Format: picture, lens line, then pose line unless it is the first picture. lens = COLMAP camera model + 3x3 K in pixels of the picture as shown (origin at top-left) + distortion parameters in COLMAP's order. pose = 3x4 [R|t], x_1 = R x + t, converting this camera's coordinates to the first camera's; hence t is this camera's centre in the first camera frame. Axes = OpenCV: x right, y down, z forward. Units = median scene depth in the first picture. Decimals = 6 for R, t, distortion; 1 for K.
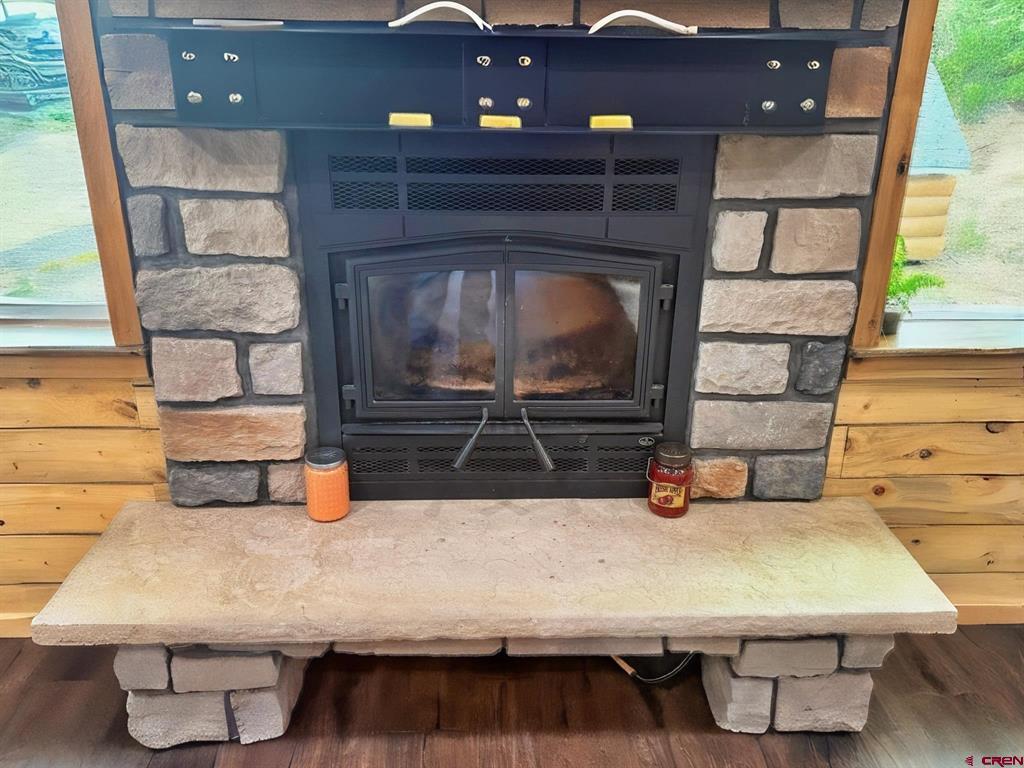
lens RADIAL K [[824.4, 0, 506.1], [0, 824.4, 379.4], [0, 0, 1]] dist [0.052192, -0.003605]
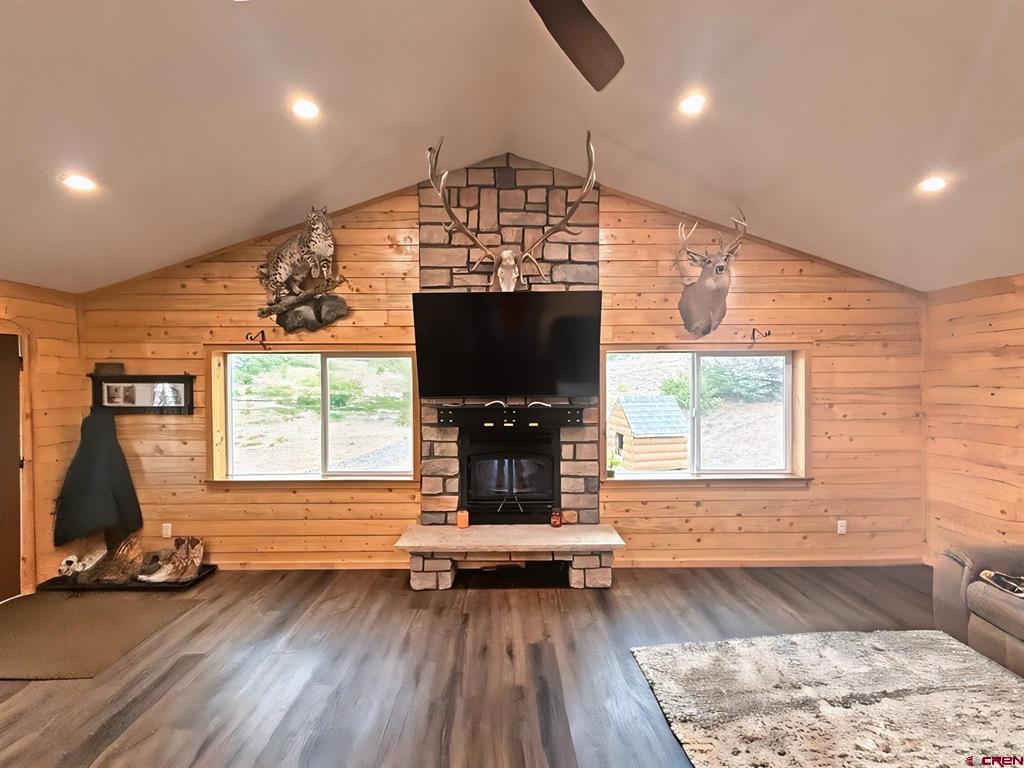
lens RADIAL K [[407.5, 0, 507.2], [0, 407.5, 382.8], [0, 0, 1]] dist [-0.000495, -0.000052]
pose [[0.999687, -0.012468, -0.021689, 0.029885], [0.003682, 0.930840, -0.365409, 0.240186], [0.024745, 0.365214, 0.930594, -0.961624]]
